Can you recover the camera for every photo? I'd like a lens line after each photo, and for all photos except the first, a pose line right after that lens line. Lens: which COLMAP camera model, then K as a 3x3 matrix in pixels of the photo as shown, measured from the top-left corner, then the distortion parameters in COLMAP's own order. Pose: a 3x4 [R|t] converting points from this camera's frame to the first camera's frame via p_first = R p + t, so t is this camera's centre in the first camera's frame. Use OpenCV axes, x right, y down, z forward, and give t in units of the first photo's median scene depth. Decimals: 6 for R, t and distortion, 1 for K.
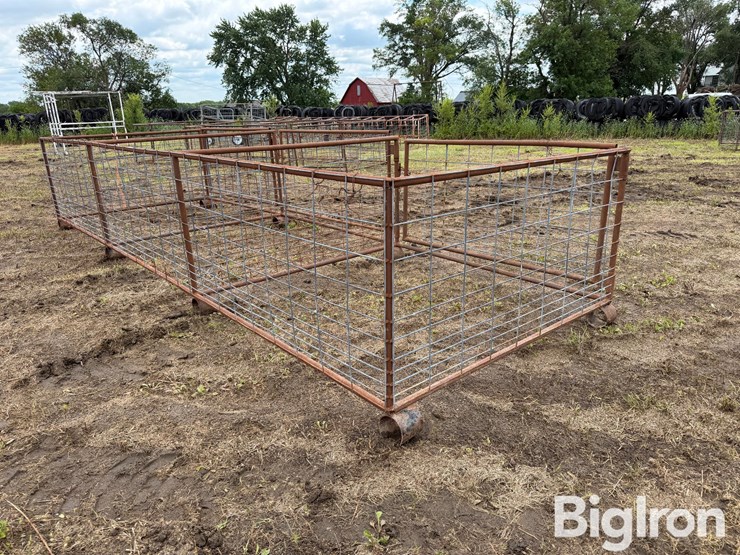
lens RADIAL K [[525.9, 0, 373.2], [0, 525.9, 277.7], [0, 0, 1]] dist [0.010705, -0.020554]
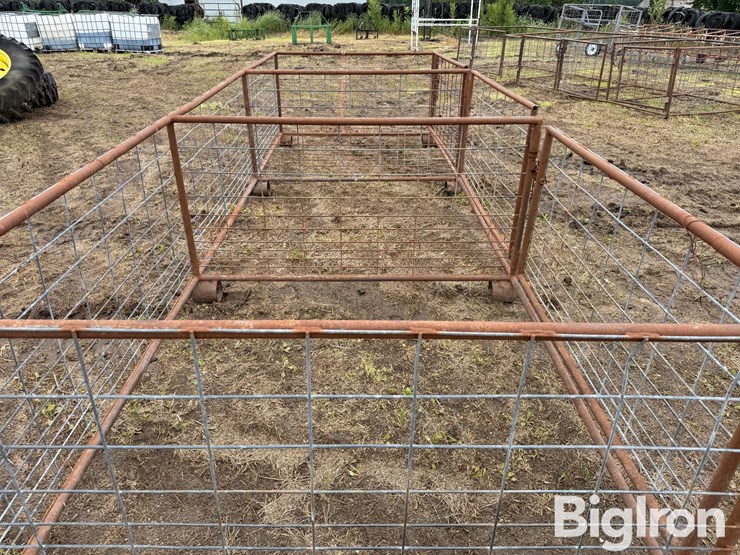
lens RADIAL K [[533.2, 0, 367.2], [0, 533.2, 265.5], [0, 0, 1]] dist [-0.005078, -0.004990]
pose [[0.758285, 0.318312, -0.568930, 0.018240], [-0.226854, 0.946991, 0.227477, -0.012265], [0.611180, -0.043428, 0.790299, 0.022942]]
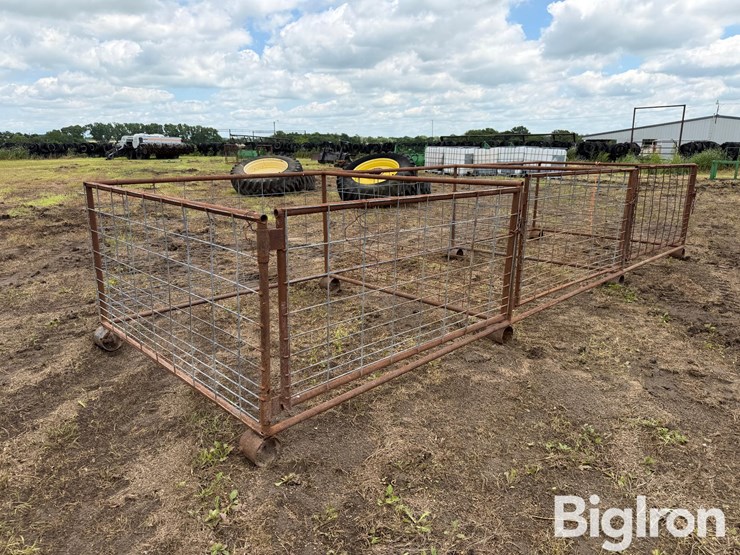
lens RADIAL K [[524.7, 0, 365.6], [0, 524.7, 284.6], [0, 0, 1]] dist [0.010519, -0.023703]
pose [[0.053948, 0.283362, -0.957494, 0.047087], [-0.311124, 0.915928, 0.253531, -0.015369], [0.948837, 0.284222, 0.137573, 0.044332]]
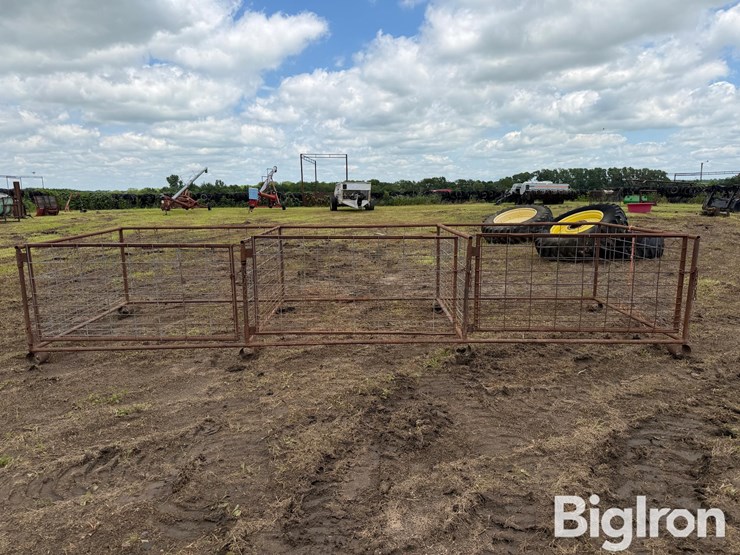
lens RADIAL K [[525.9, 0, 373.2], [0, 525.9, 277.7], [0, 0, 1]] dist [0.010705, -0.020554]
pose [[-0.655118, 0.158025, -0.738816, 0.039175], [-0.204013, 0.904556, 0.374375, -0.038720], [0.727461, 0.395988, -0.560352, 0.107949]]
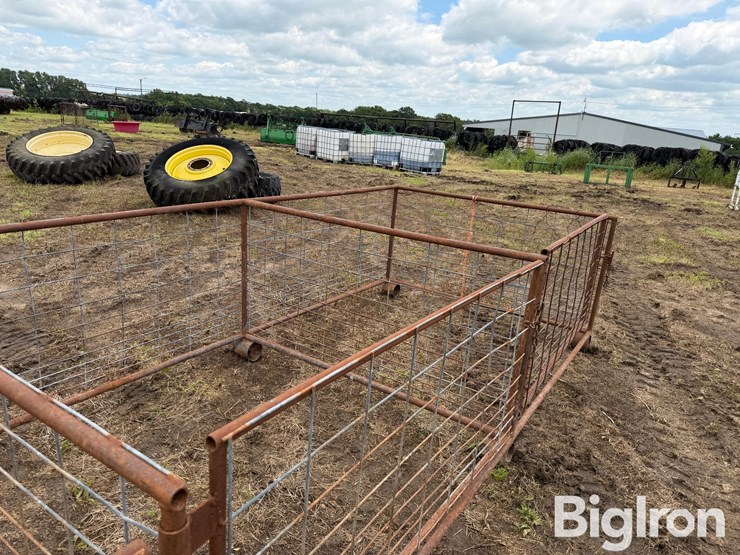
lens RADIAL K [[521.8, 0, 370.0], [0, 521.8, 277.5], [0, 0, 1]] dist [0.076523, -0.108685]
pose [[0.256529, 0.319499, -0.912202, 0.012701], [-0.376844, 0.902156, 0.210005, -0.023860], [0.890046, 0.289886, 0.351831, 0.058990]]
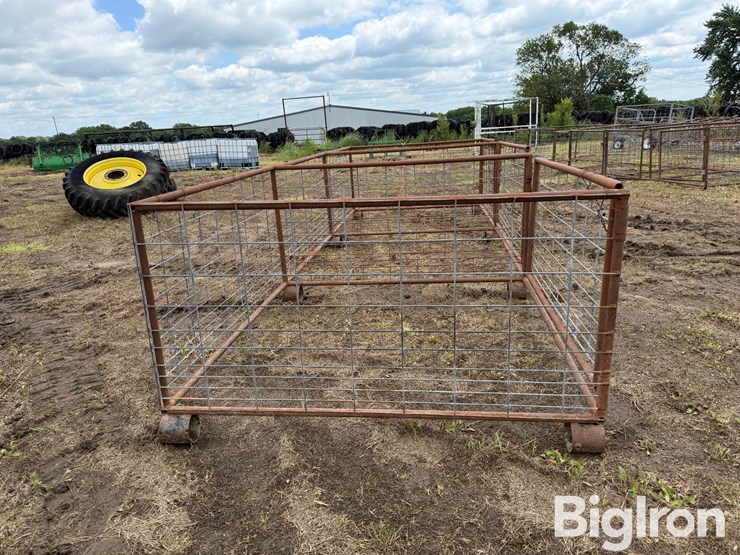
lens RADIAL K [[525.9, 0, 373.2], [0, 525.9, 277.7], [0, 0, 1]] dist [0.010705, -0.020554]
pose [[0.672971, 0.194007, -0.713773, 0.031204], [-0.194445, 0.977451, 0.082346, -0.005696], [0.713654, 0.083373, 0.695520, 0.015178]]
